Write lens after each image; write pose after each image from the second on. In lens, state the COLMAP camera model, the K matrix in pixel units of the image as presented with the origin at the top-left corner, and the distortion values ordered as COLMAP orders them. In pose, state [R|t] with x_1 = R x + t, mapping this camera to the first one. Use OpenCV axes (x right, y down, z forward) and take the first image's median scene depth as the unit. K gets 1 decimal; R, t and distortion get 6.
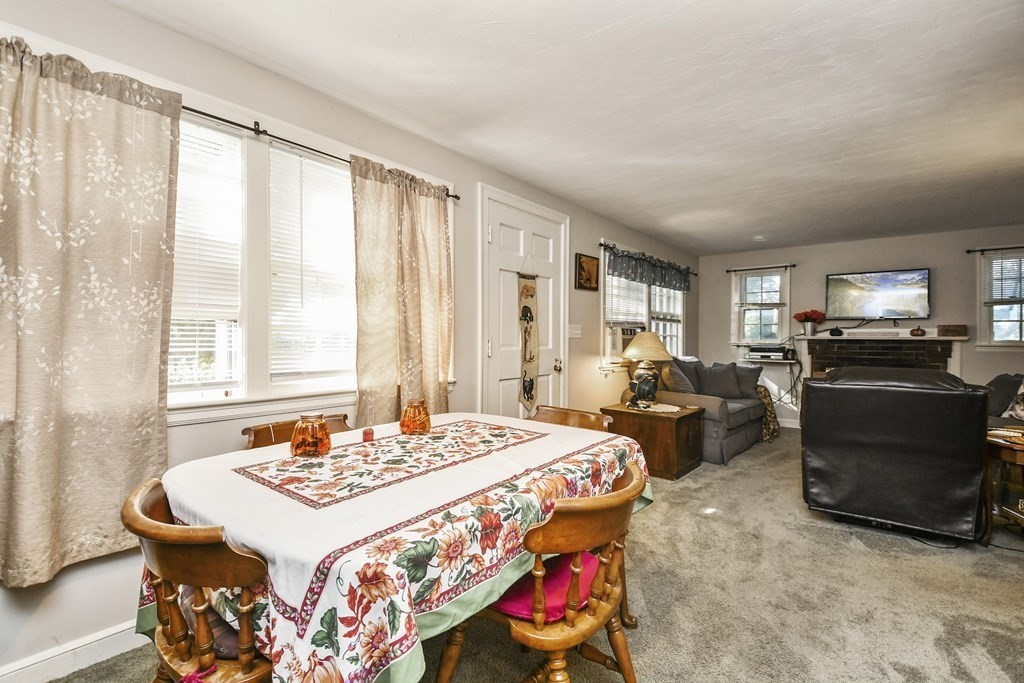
lens RADIAL K [[448.9, 0, 490.8], [0, 448.9, 342.7], [0, 0, 1]] dist [-0.025400, -0.000437]
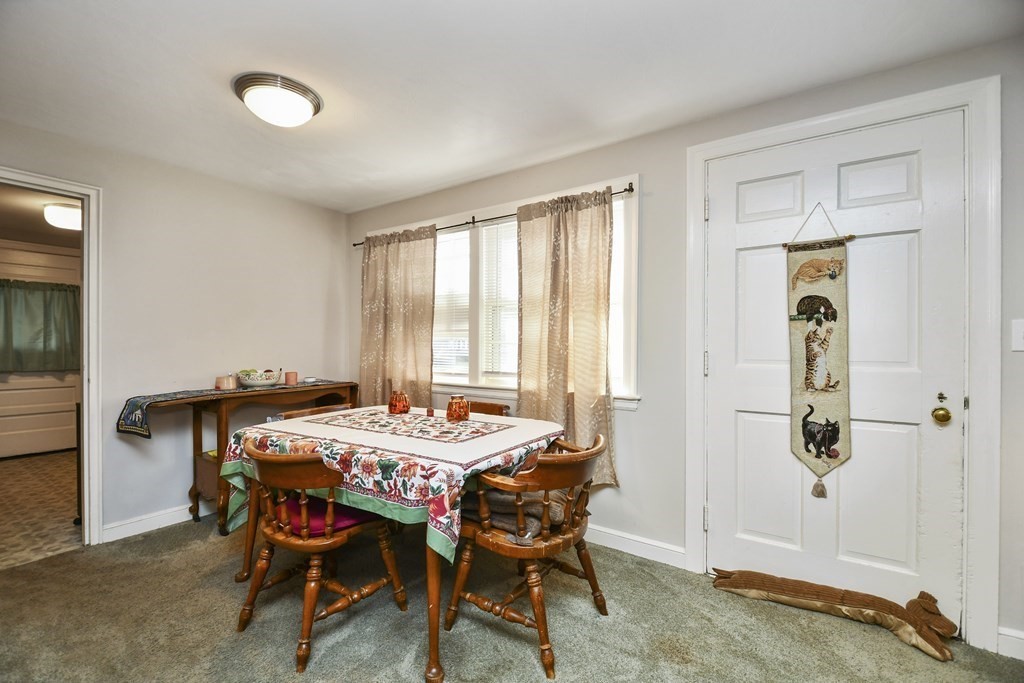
lens RADIAL K [[438.0, 0, 500.8], [0, 438.0, 341.9], [0, 0, 1]] dist [0.014952, -0.011627]
pose [[0.099816, 0.001614, -0.995005, 0.924583], [-0.002815, 0.999995, 0.001340, -0.031448], [0.995002, 0.002667, 0.099821, 0.802047]]
